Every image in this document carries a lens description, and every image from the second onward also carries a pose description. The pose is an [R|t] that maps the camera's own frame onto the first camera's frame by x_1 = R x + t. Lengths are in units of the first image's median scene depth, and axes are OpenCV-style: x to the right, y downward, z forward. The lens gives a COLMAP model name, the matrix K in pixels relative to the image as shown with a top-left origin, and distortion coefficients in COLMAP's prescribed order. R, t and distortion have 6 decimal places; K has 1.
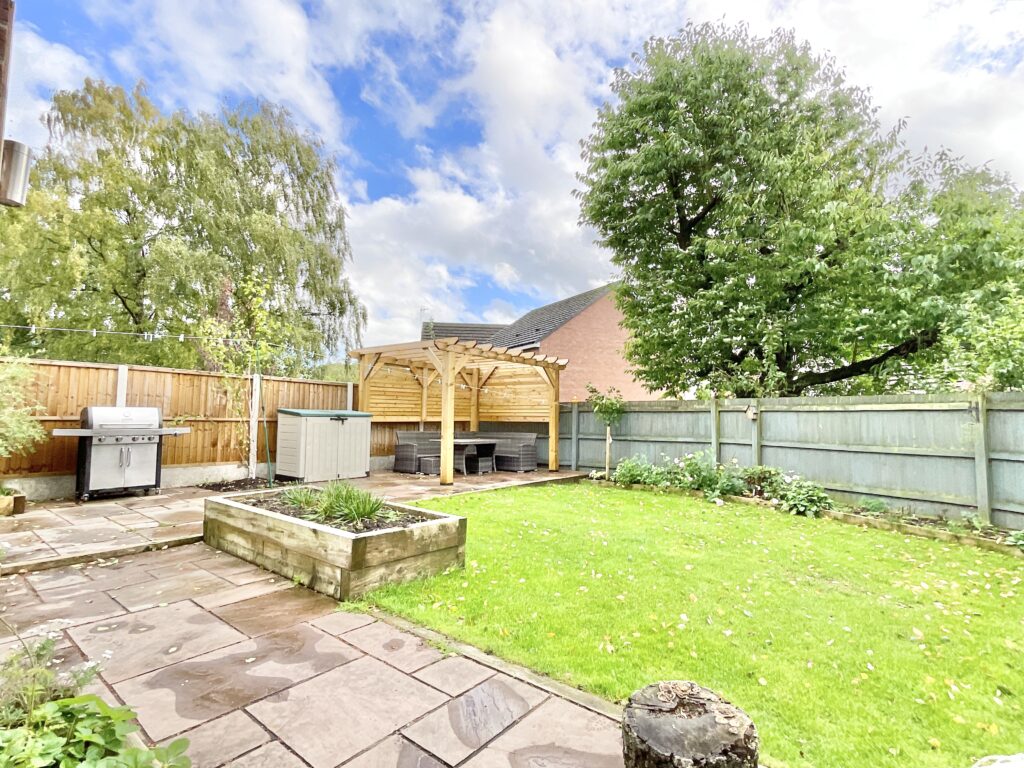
lens RADIAL K [[493.2, 0, 511.6], [0, 493.2, 379.7], [0, 0, 1]] dist [0.003159, 0.000324]
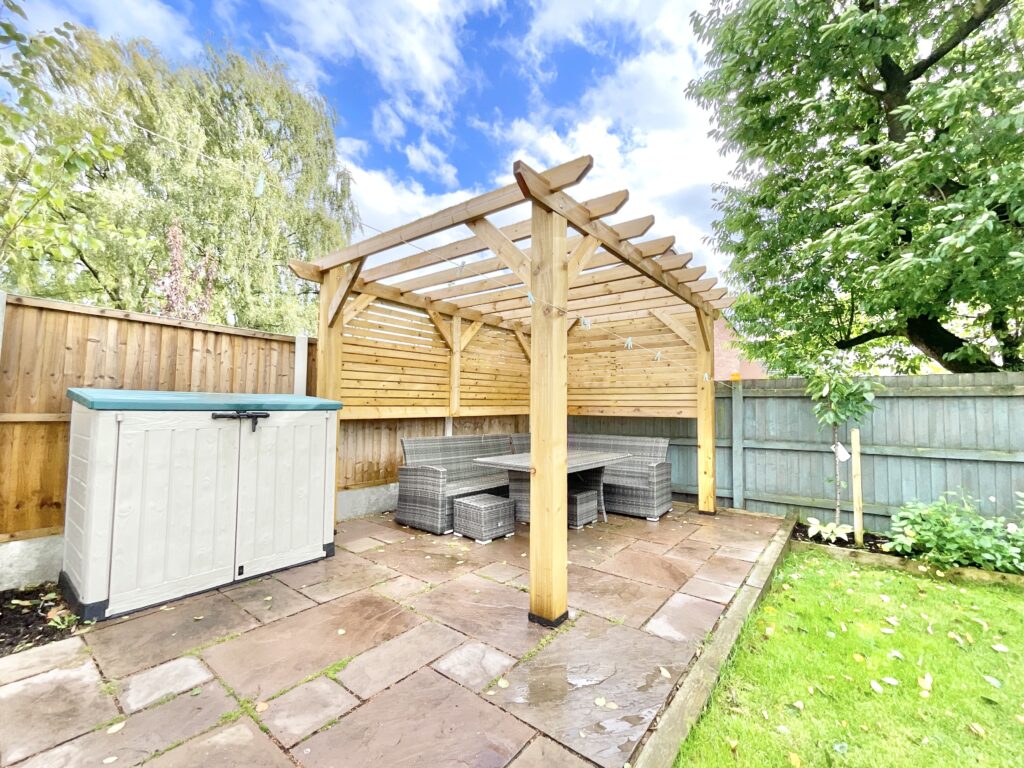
lens RADIAL K [[418.8, 0, 515.3], [0, 418.8, 386.3], [0, 0, 1]] dist [-0.001683, -0.000475]
pose [[0.999915, -0.000111, 0.013050, -0.126009], [-0.000312, 0.999475, 0.032386, 0.039950], [-0.013047, -0.032387, 0.999390, 0.583470]]
